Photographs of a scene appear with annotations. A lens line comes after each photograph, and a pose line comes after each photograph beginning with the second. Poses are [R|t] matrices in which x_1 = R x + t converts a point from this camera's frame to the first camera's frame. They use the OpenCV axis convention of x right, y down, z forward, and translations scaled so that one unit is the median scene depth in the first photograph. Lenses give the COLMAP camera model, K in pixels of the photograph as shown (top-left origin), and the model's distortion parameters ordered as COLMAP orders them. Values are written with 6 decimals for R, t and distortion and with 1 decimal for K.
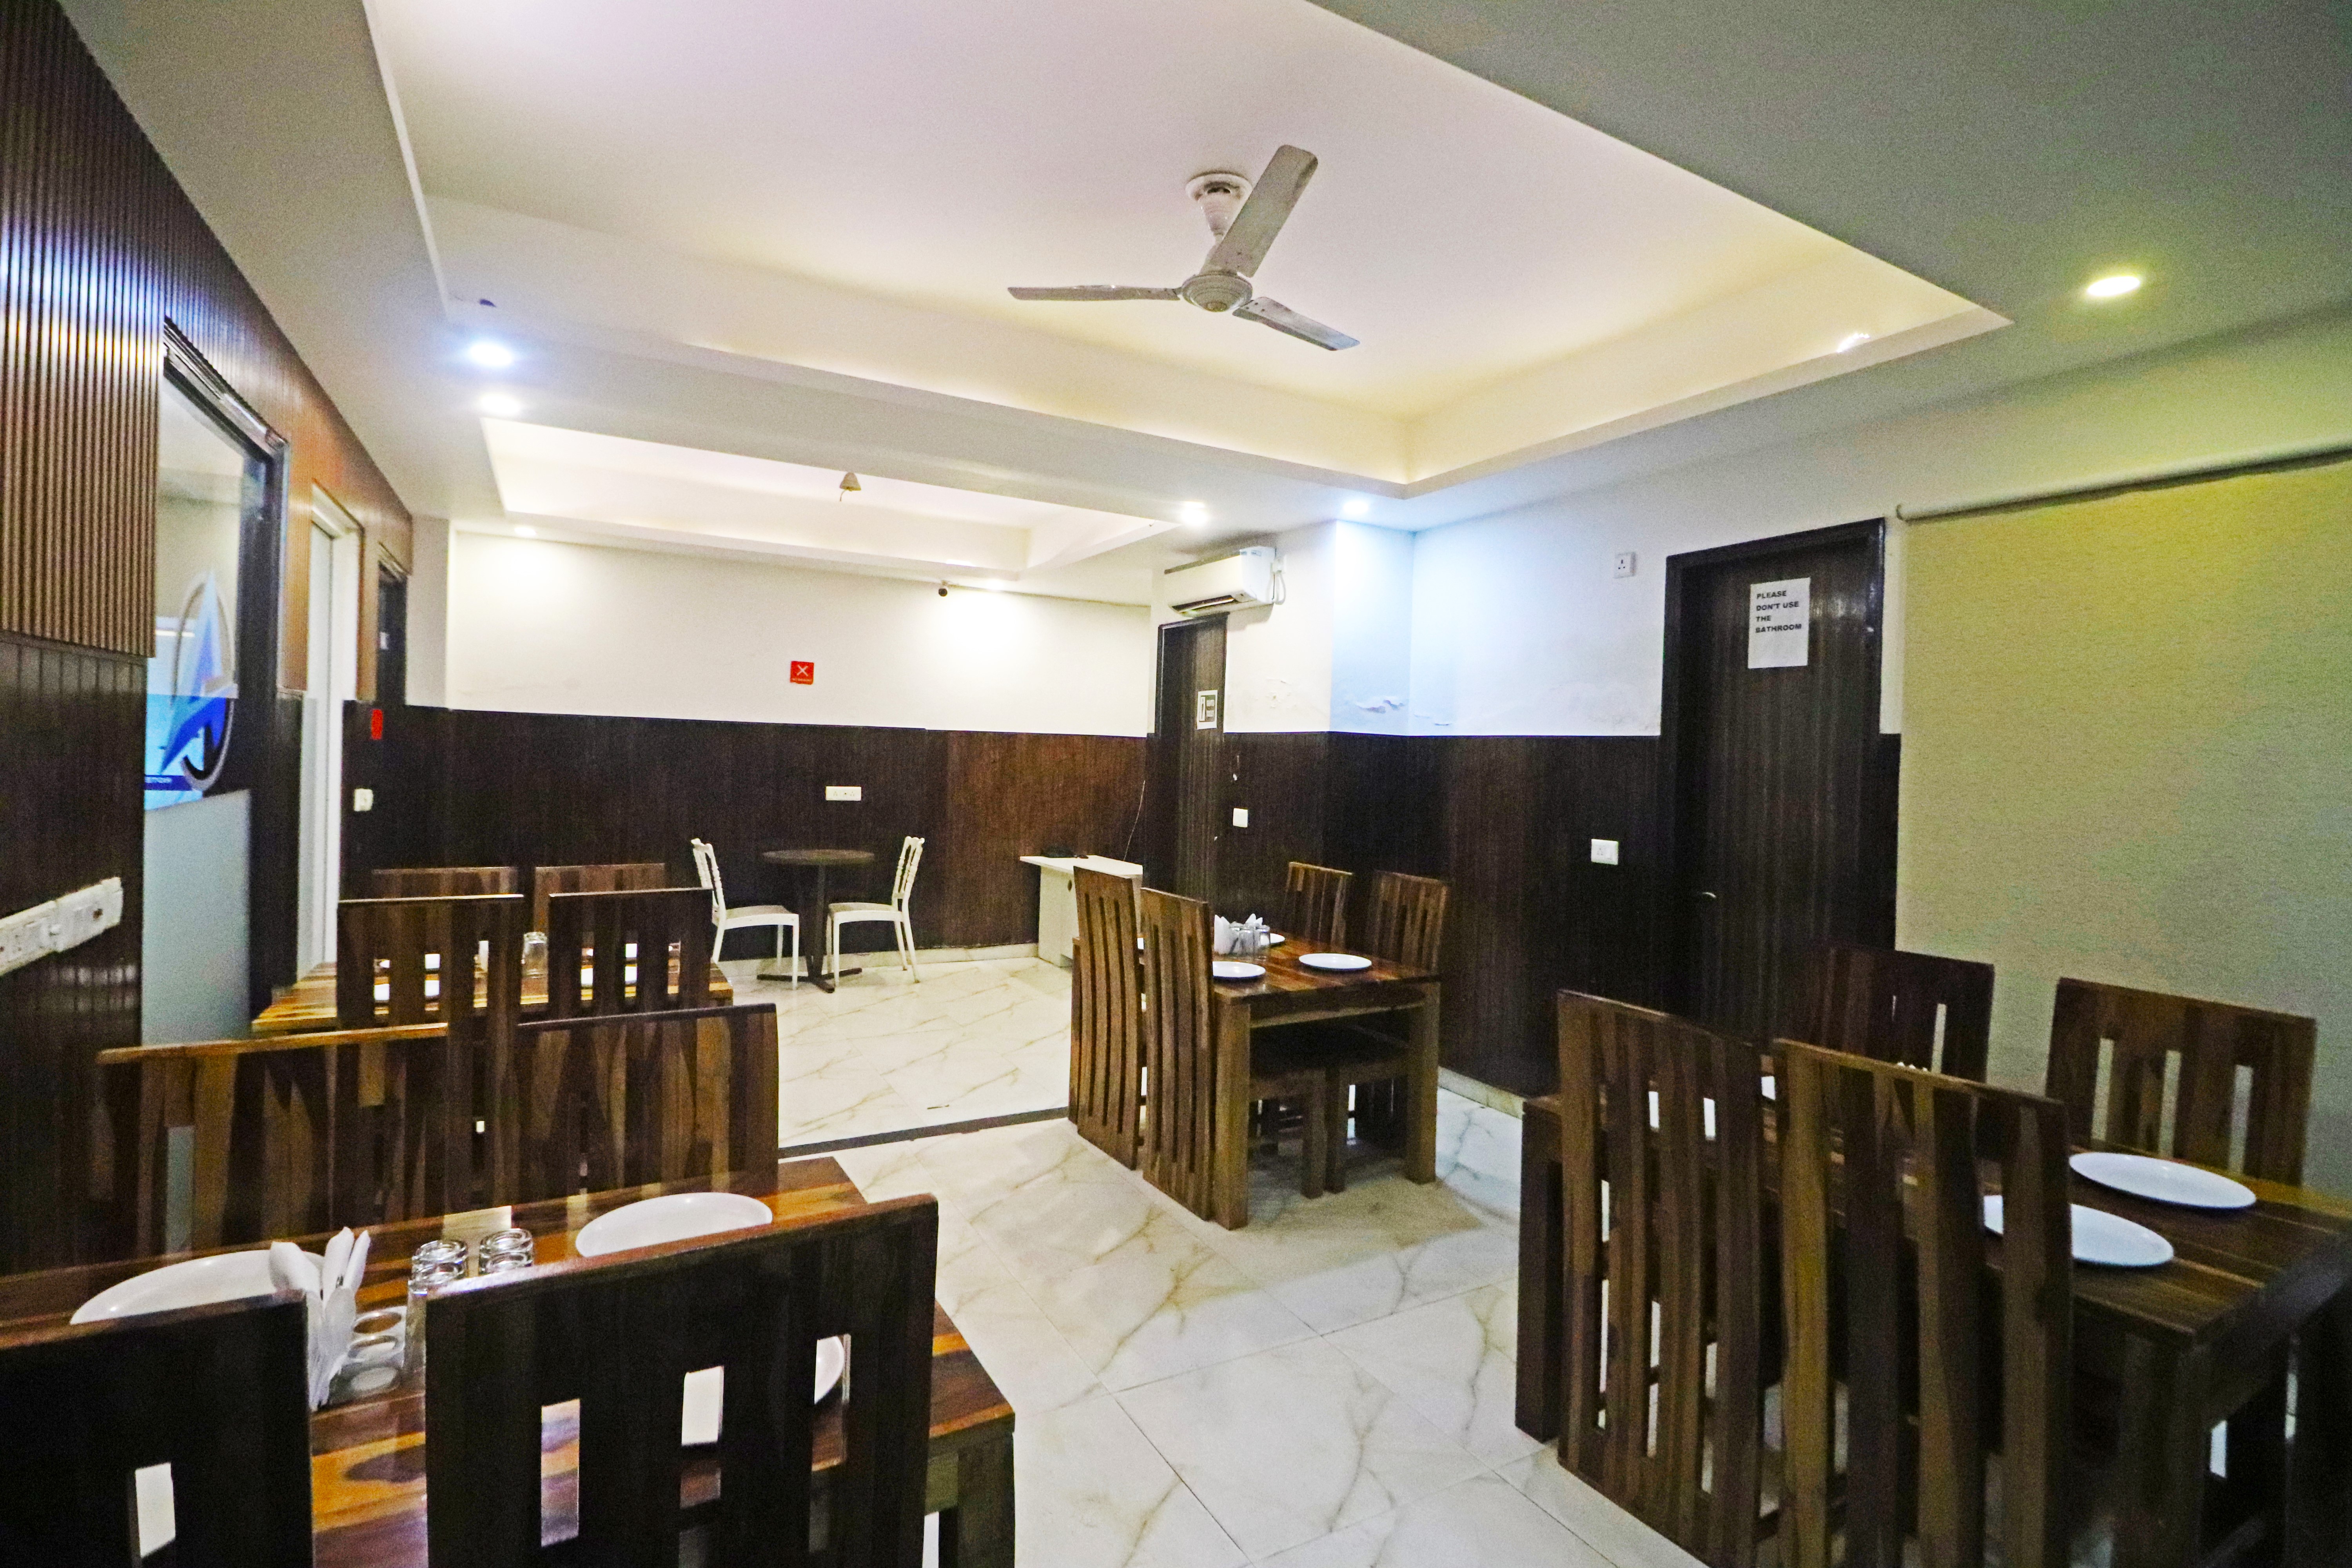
lens RADIAL K [[1077.1, 0, 1186.2], [0, 1077.1, 774.6], [0, 0, 1]] dist [-0.011705, -0.000438]
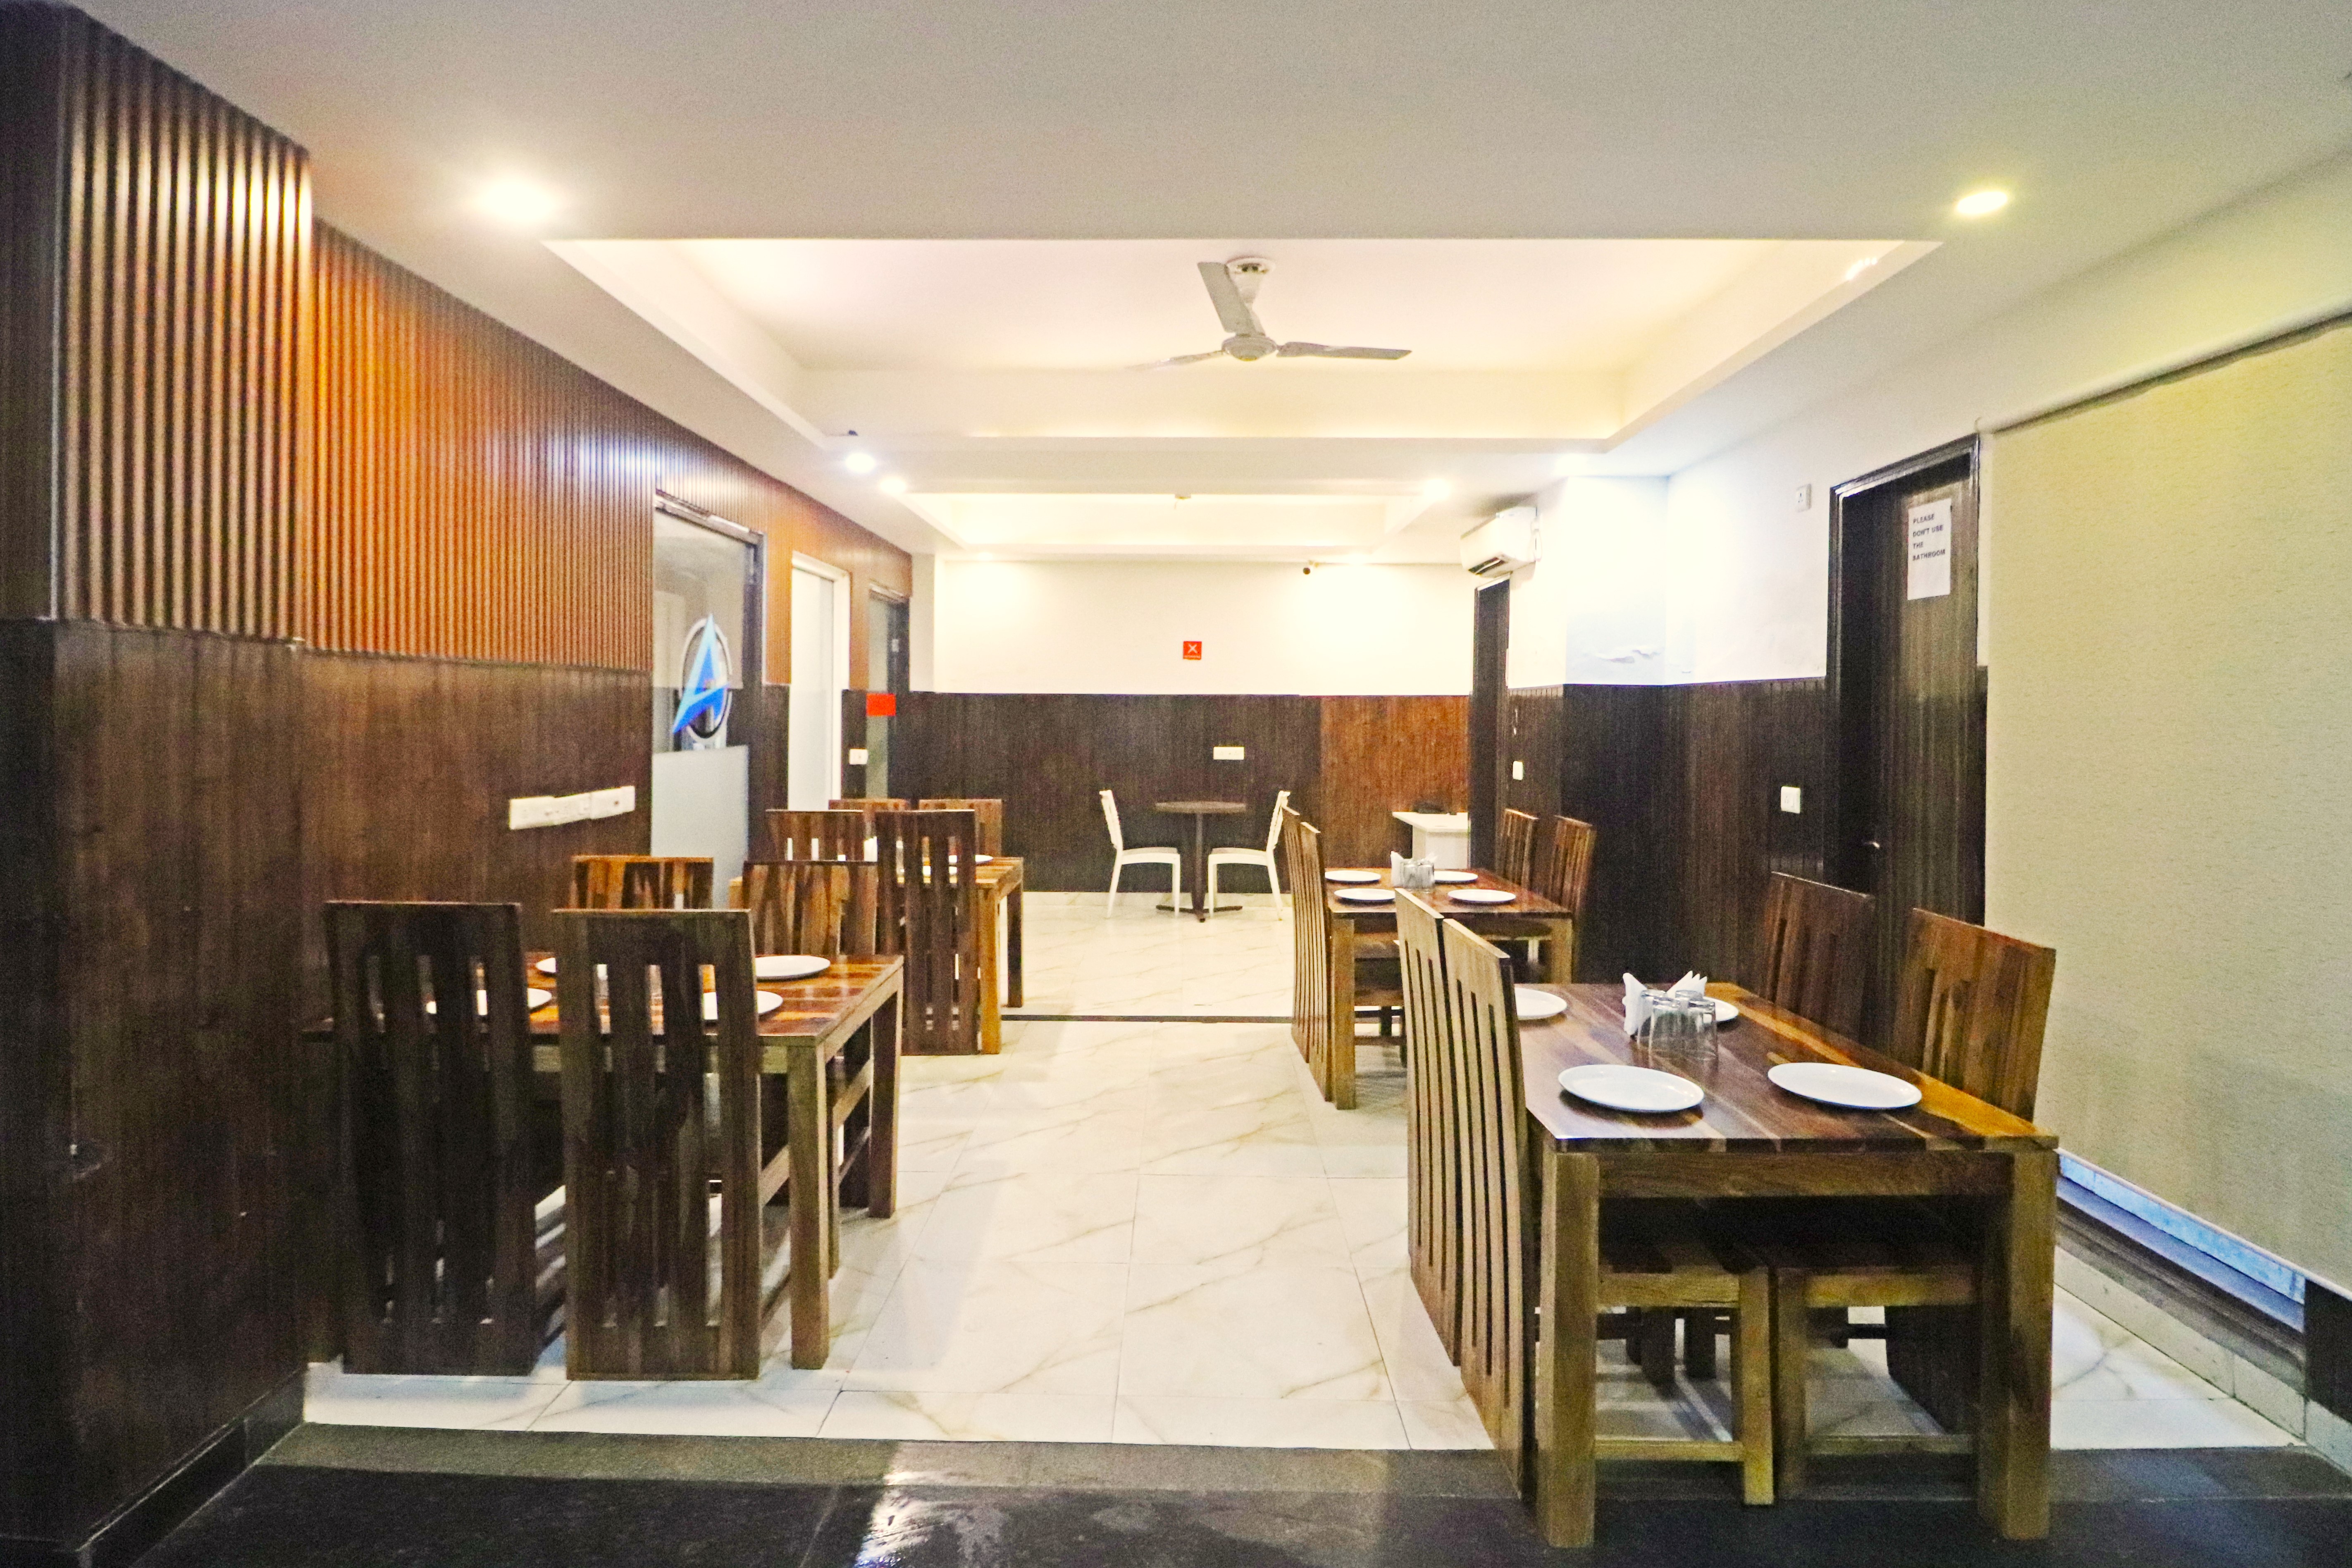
lens RADIAL K [[1158.7, 0, 1186.9], [0, 1158.7, 724.8], [0, 0, 1]] dist [-0.005633, -0.002771]
pose [[0.866103, -0.021677, -0.499395, 0.338342], [0.013787, 0.999715, -0.019484, 0.013912], [0.499675, 0.009990, 0.866155, -0.121055]]
